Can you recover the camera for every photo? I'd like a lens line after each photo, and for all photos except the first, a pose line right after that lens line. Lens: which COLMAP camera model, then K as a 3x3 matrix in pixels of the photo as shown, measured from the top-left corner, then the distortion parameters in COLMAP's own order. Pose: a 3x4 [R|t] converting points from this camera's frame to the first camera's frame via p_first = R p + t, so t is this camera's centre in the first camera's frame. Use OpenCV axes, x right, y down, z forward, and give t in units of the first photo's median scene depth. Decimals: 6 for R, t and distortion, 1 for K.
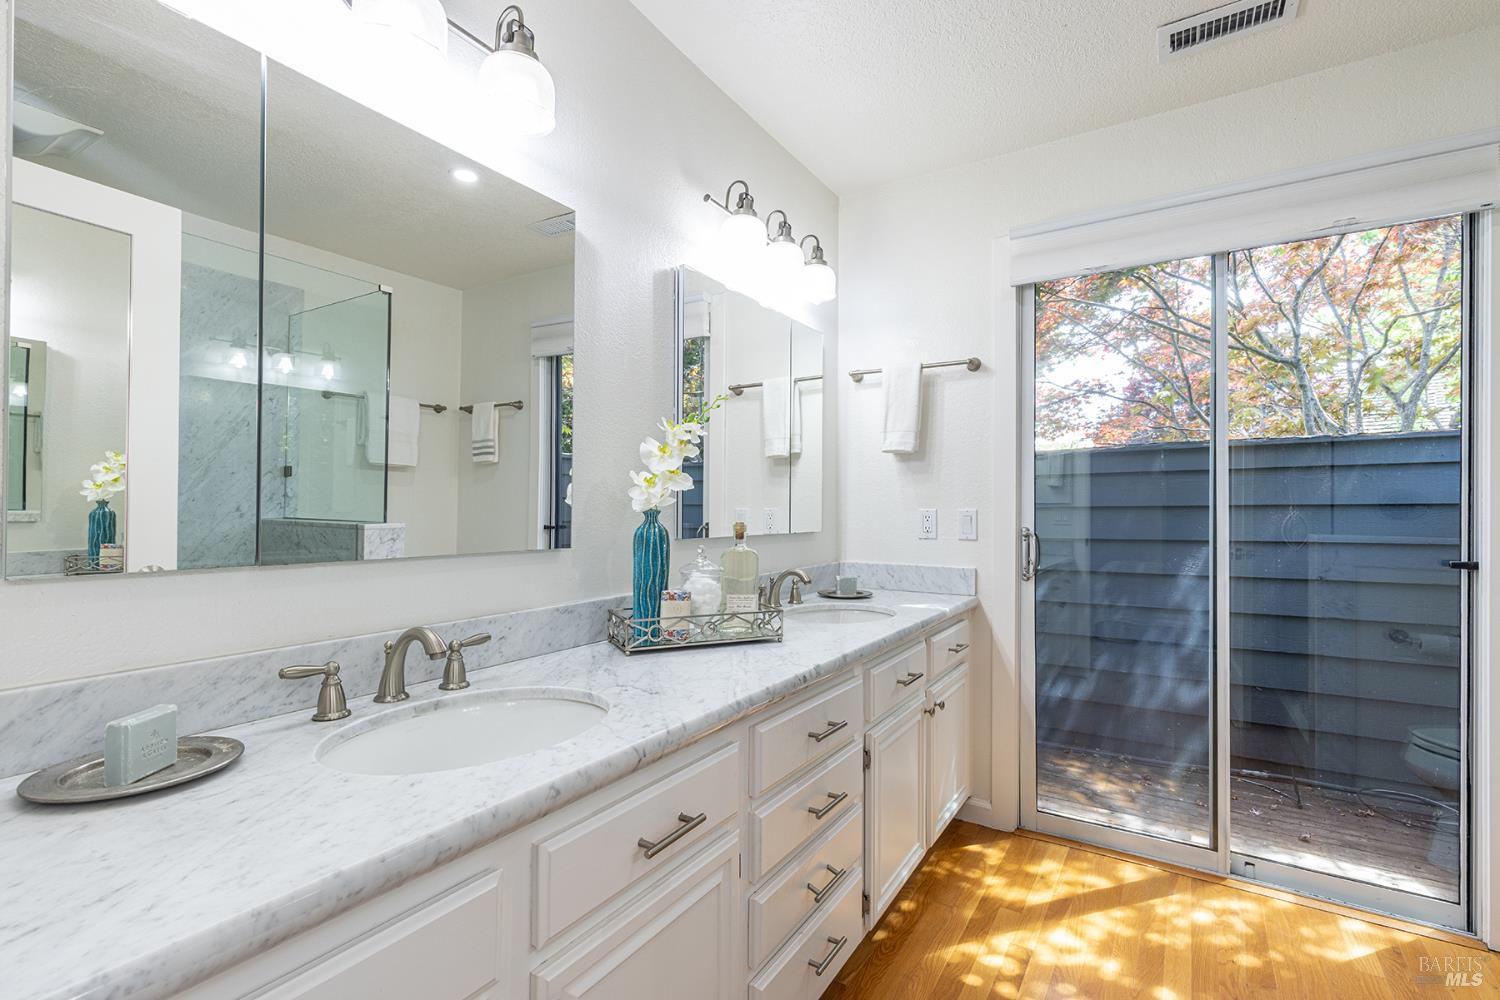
lens RADIAL K [[674.9, 0, 749.6], [0, 674.9, 503.0], [0, 0, 1]] dist [-0.002706, -0.000338]
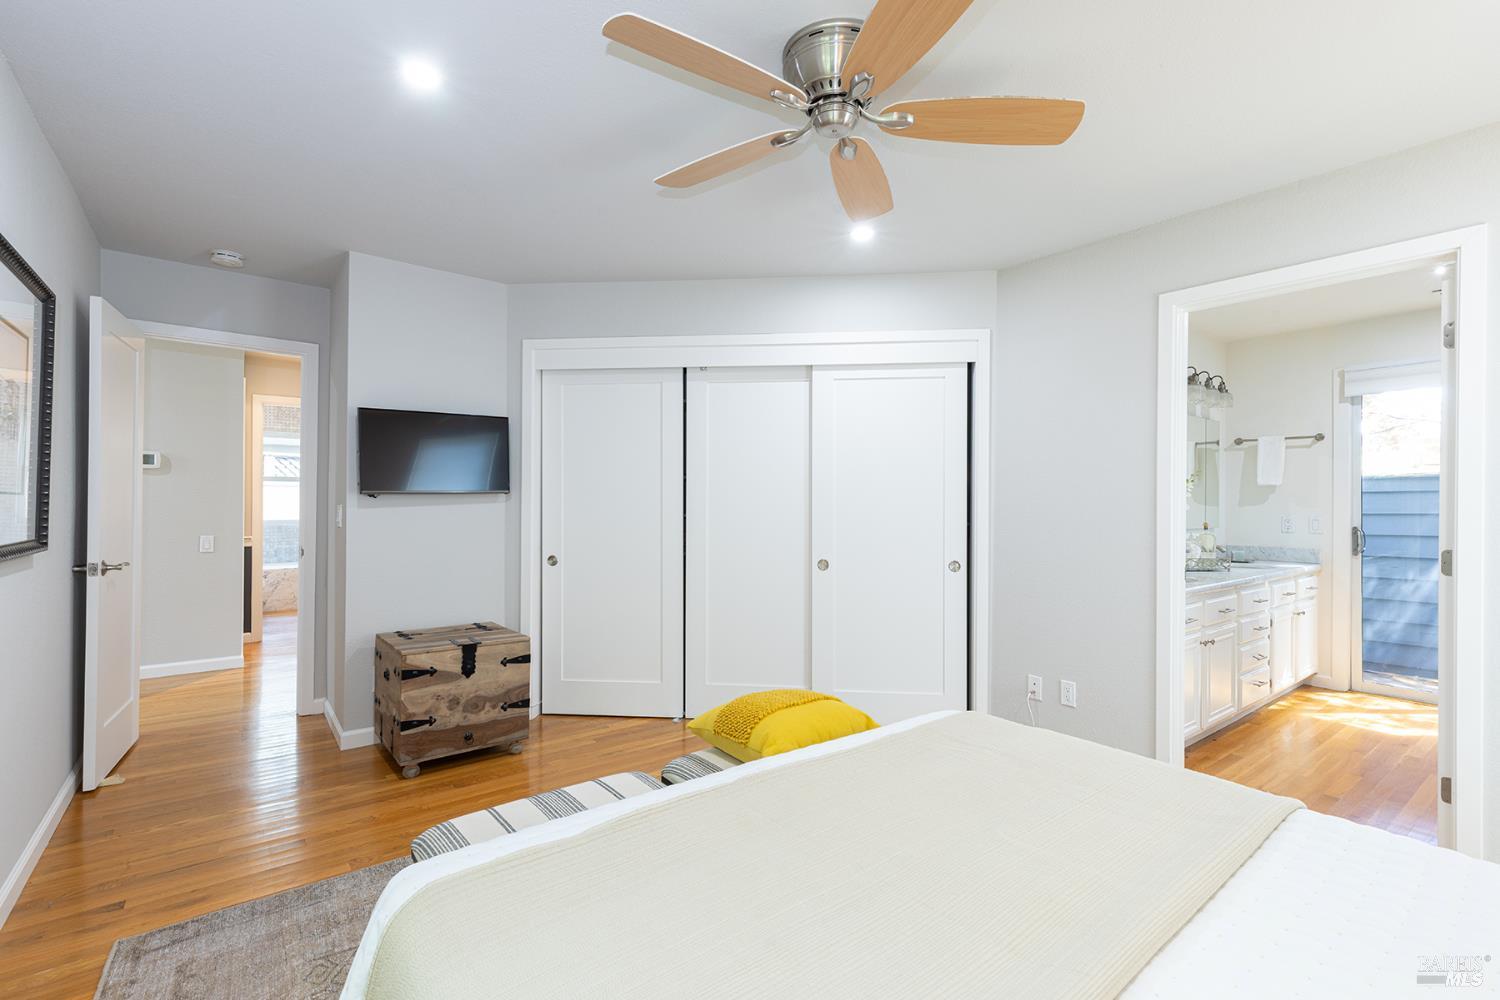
lens RADIAL K [[674.9, 0, 750.5], [0, 674.9, 499.5], [0, 0, 1]] dist [-0.002706, -0.000338]
pose [[0.941792, -0.003621, -0.336177, -0.579734], [0.003279, 0.999993, -0.001585, -0.042602], [0.336180, 0.000390, 0.941798, -1.421122]]
